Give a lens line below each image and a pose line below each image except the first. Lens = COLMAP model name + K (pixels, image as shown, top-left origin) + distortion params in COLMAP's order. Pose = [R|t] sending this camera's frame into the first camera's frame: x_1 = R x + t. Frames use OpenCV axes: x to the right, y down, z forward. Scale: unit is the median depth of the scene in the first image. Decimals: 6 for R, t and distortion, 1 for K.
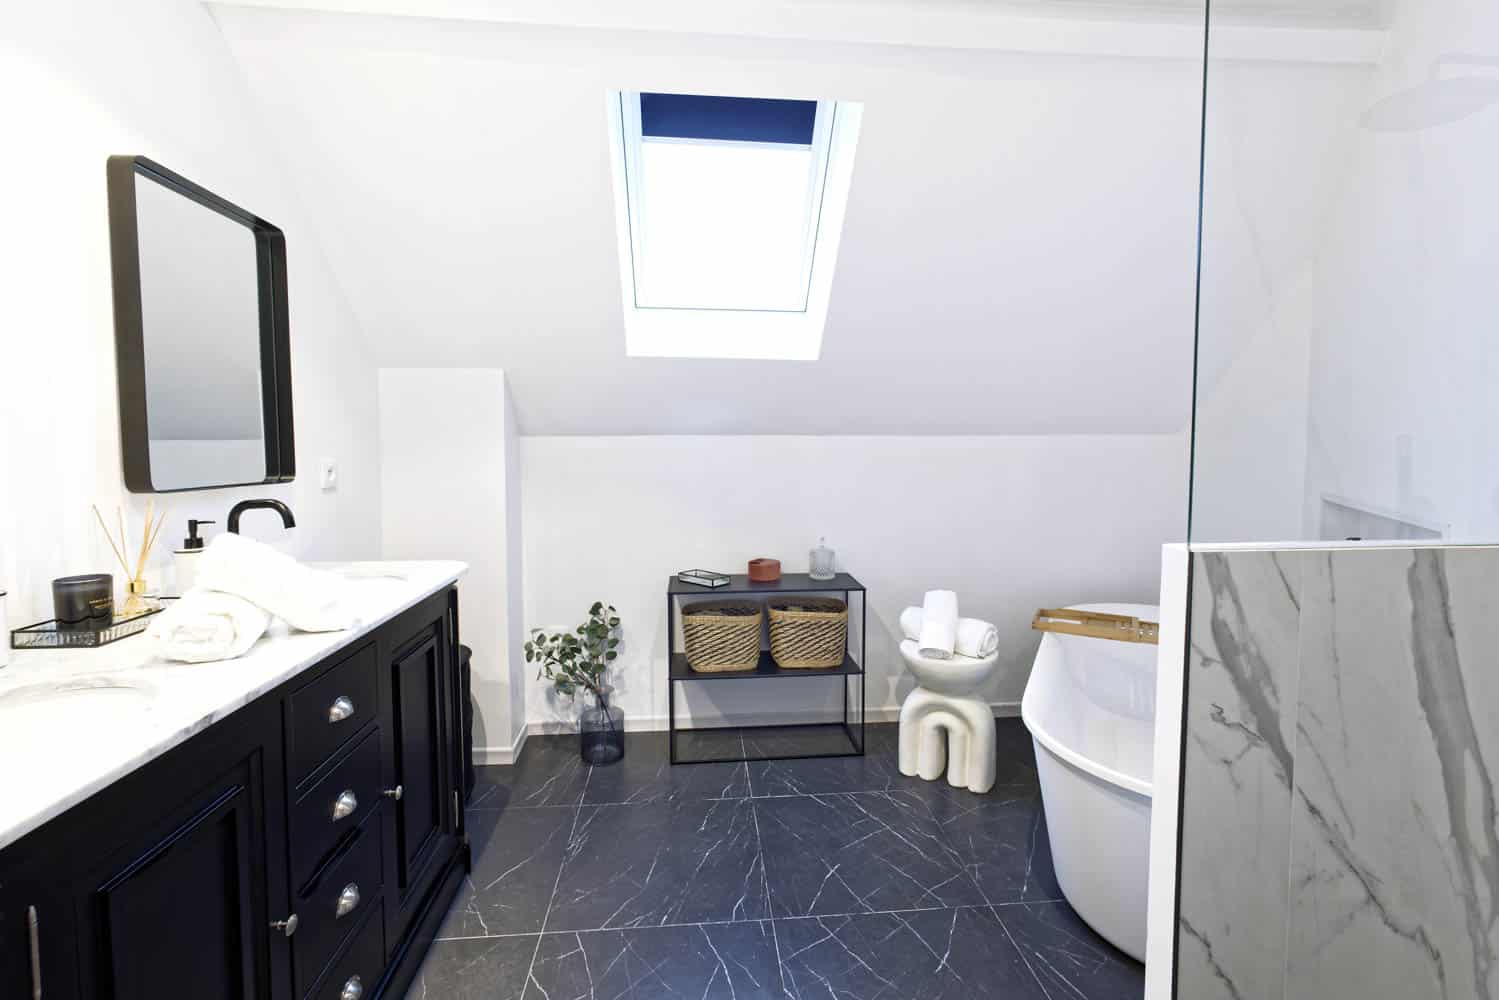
lens RADIAL K [[674.8, 0, 755.7], [0, 674.8, 483.3], [0, 0, 1]] dist [0.001923, 0.004788]
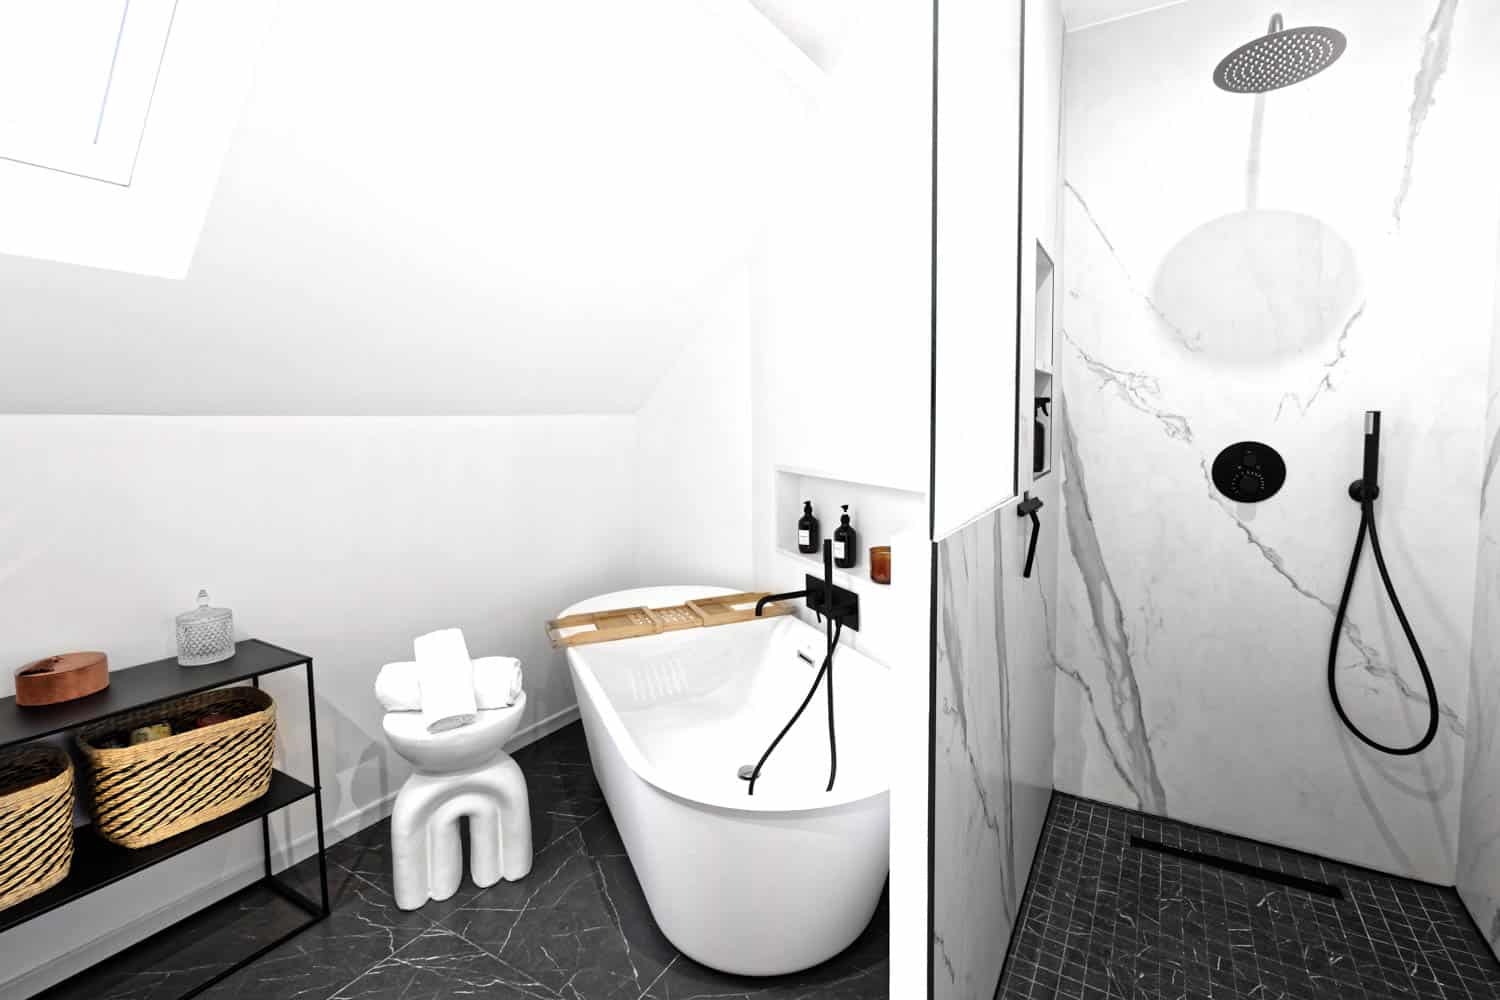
lens RADIAL K [[675.2, 0, 756.2], [0, 675.2, 483.2], [0, 0, 1]] dist [0.001923, 0.004788]
pose [[0.577357, -0.079844, 0.812578, -0.099480], [0.057715, 0.996709, 0.056930, -0.018433], [-0.814449, 0.014029, 0.580065, 0.304238]]
